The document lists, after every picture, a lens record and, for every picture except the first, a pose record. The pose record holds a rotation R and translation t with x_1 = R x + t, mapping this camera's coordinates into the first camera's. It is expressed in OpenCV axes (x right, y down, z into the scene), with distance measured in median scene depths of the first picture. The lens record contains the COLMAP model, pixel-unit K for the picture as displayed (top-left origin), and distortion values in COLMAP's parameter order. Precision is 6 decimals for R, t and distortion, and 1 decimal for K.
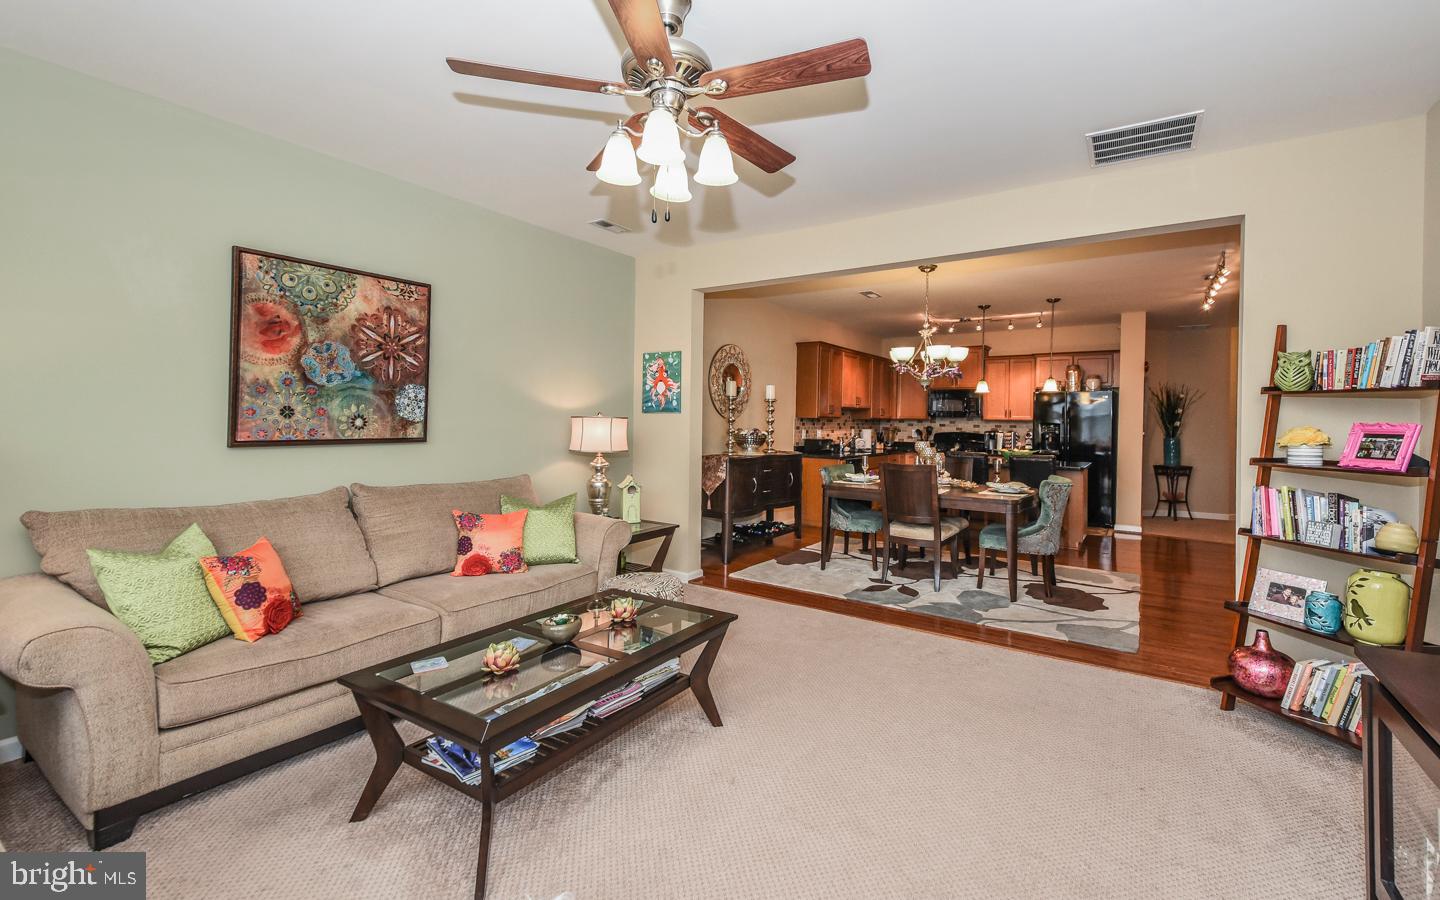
lens RADIAL K [[620.1, 0, 723.9], [0, 620.1, 422.7], [0, 0, 1]] dist [0.002382, -0.000015]
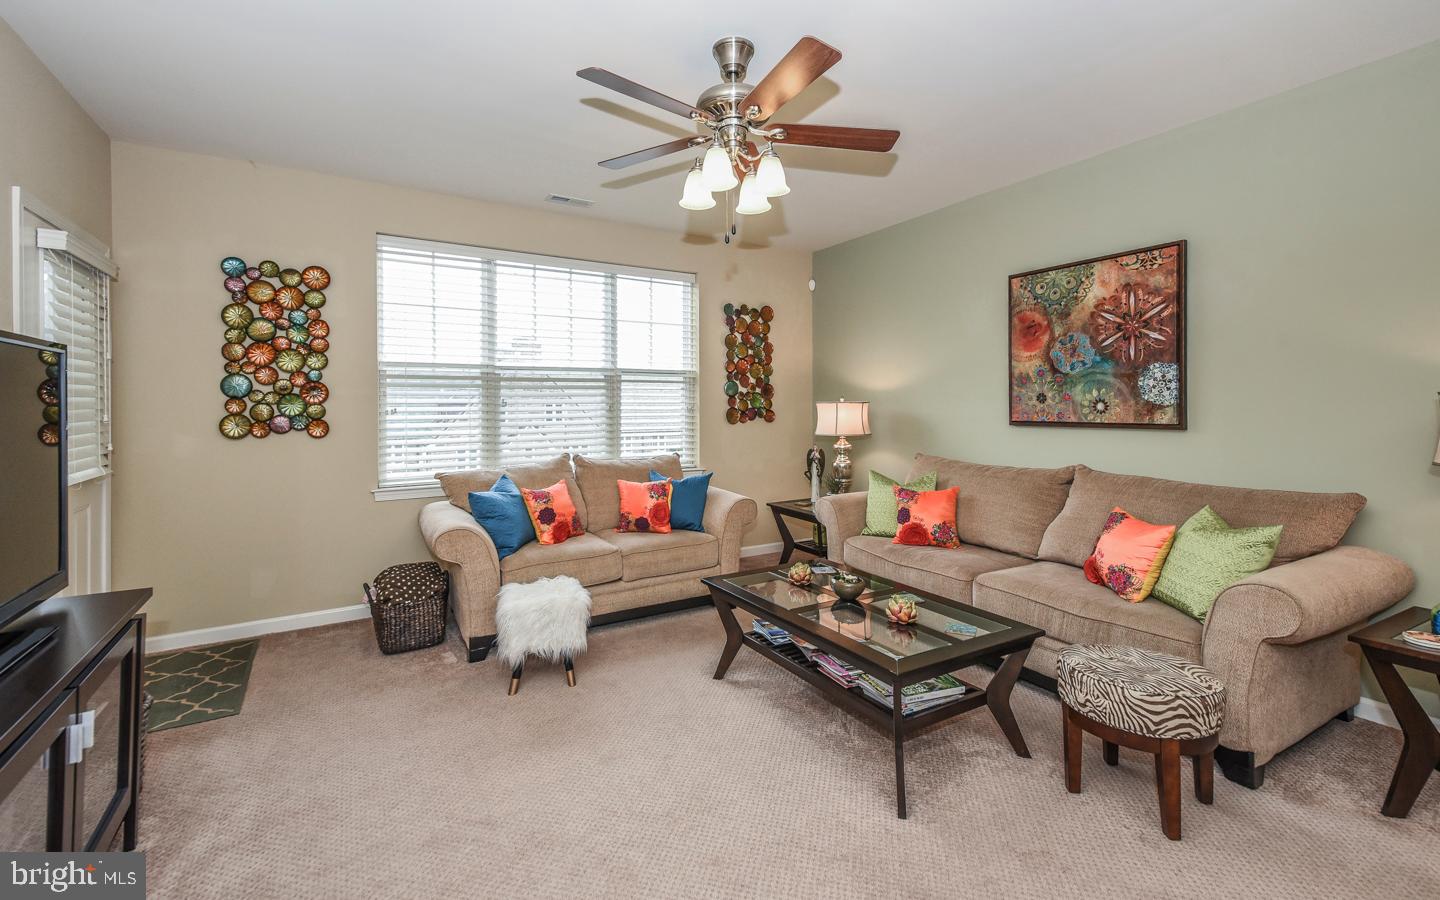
lens RADIAL K [[605.7, 0, 724.5], [0, 605.7, 412.9], [0, 0, 1]] dist [0.012042, -0.000295]
pose [[-0.420946, -0.000819, -0.907085, 0.532174], [-0.007341, 0.999970, 0.002504, 0.011113], [0.907056, 0.007713, -0.420939, 0.799313]]
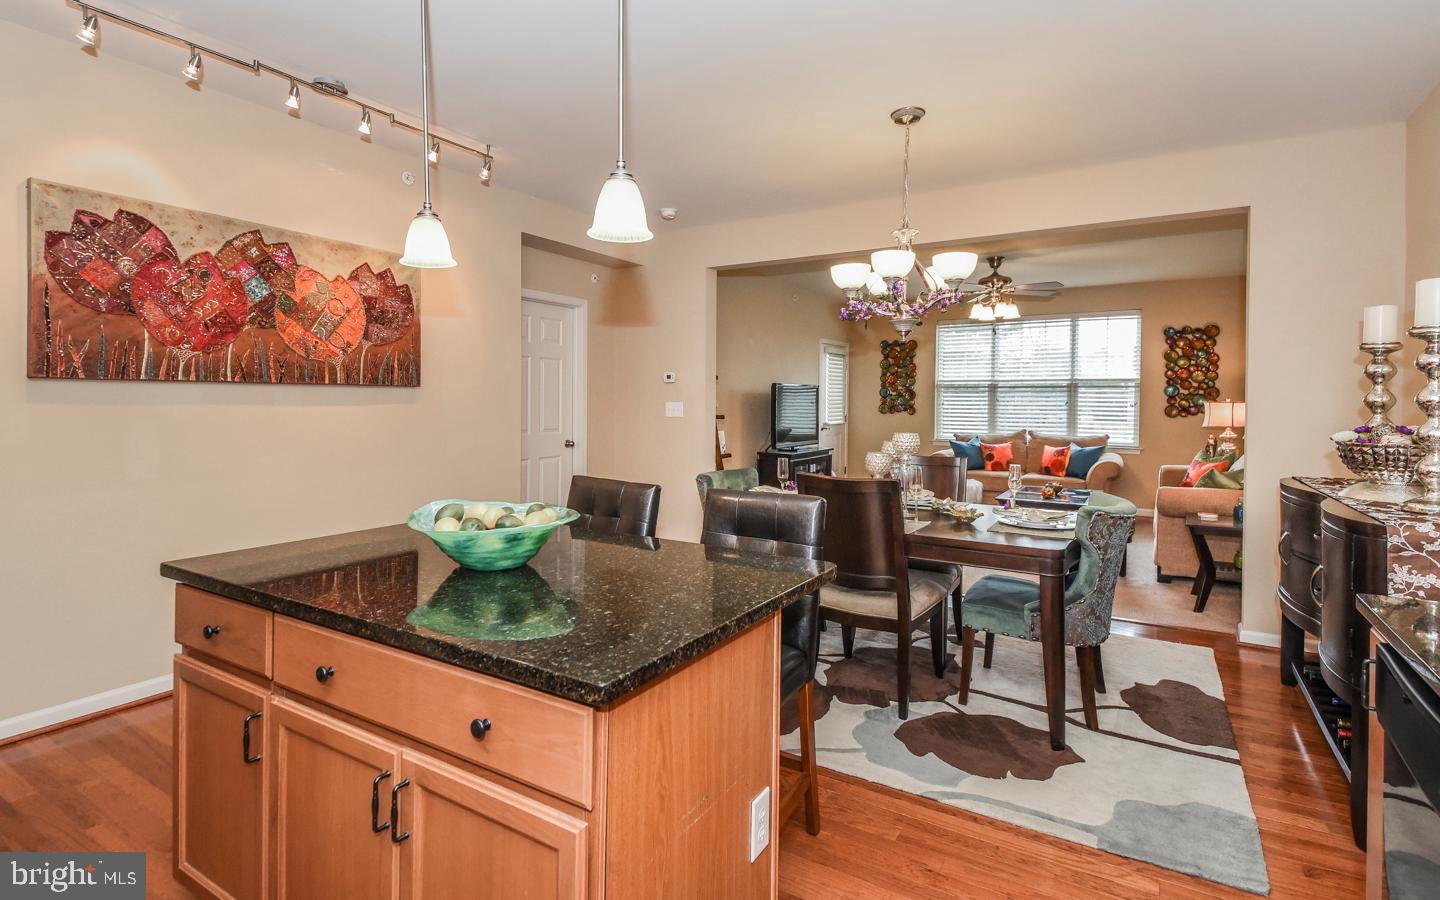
lens RADIAL K [[714.9, 0, 705.4], [0, 714.9, 396.3], [0, 0, 1]] dist [0.068188, -0.034514]
pose [[-0.999003, -0.020248, -0.039797, 0.773537], [-0.020344, 0.999791, 0.002014, -0.000137], [0.039748, 0.002821, -0.999206, 2.393580]]
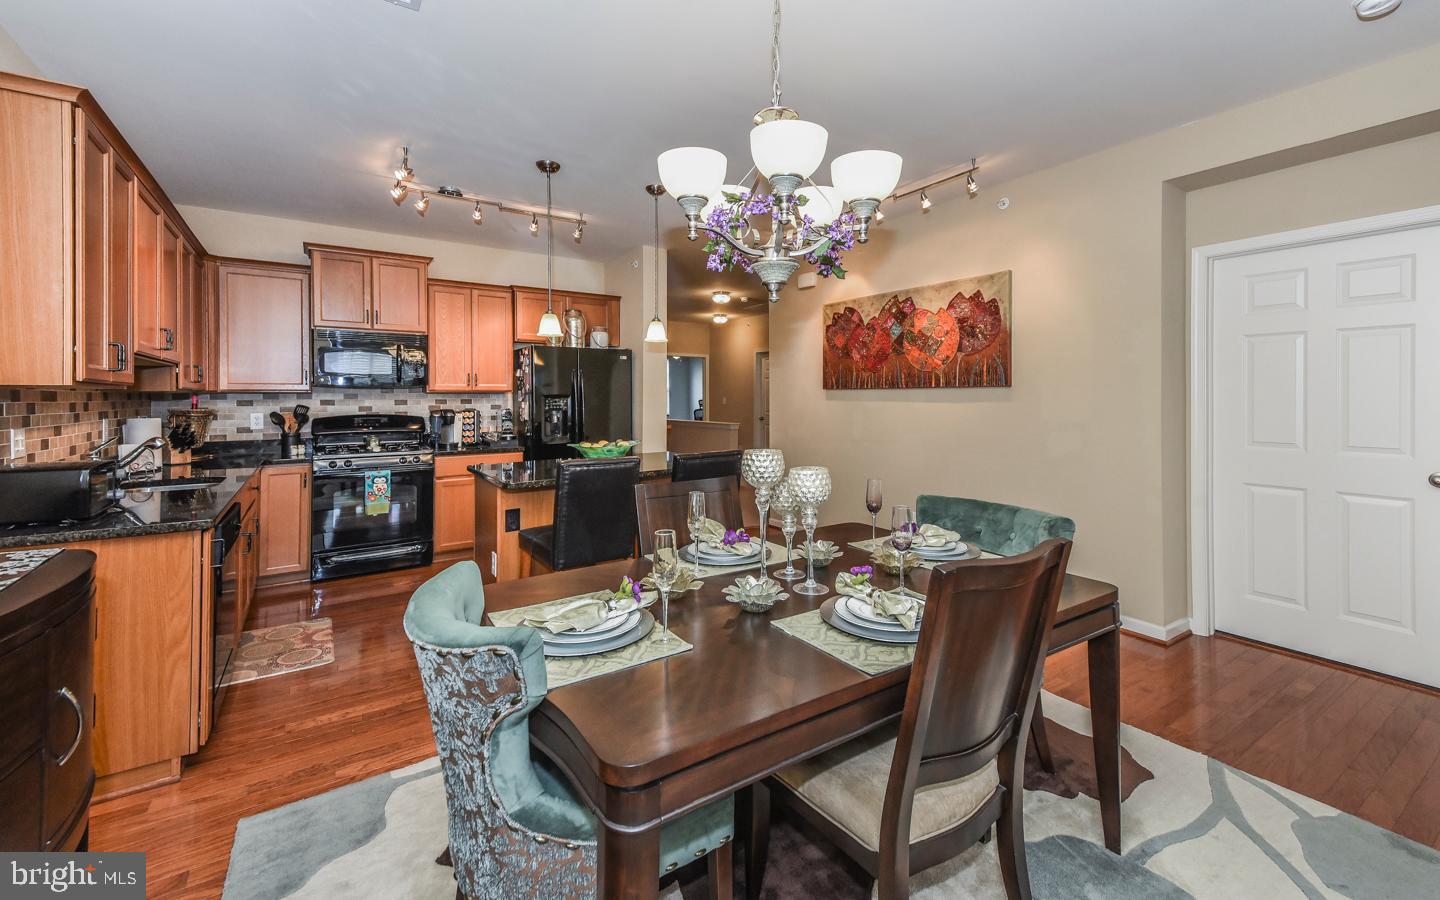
lens RADIAL K [[587.9, 0, 722.3], [0, 587.9, 405.4], [0, 0, 1]] dist [0.071622, -0.030472]
pose [[0.371269, -0.029130, 0.928068, 0.029871], [0.014001, 0.999570, 0.025774, -0.004861], [-0.928420, 0.003425, 0.371517, 1.329368]]
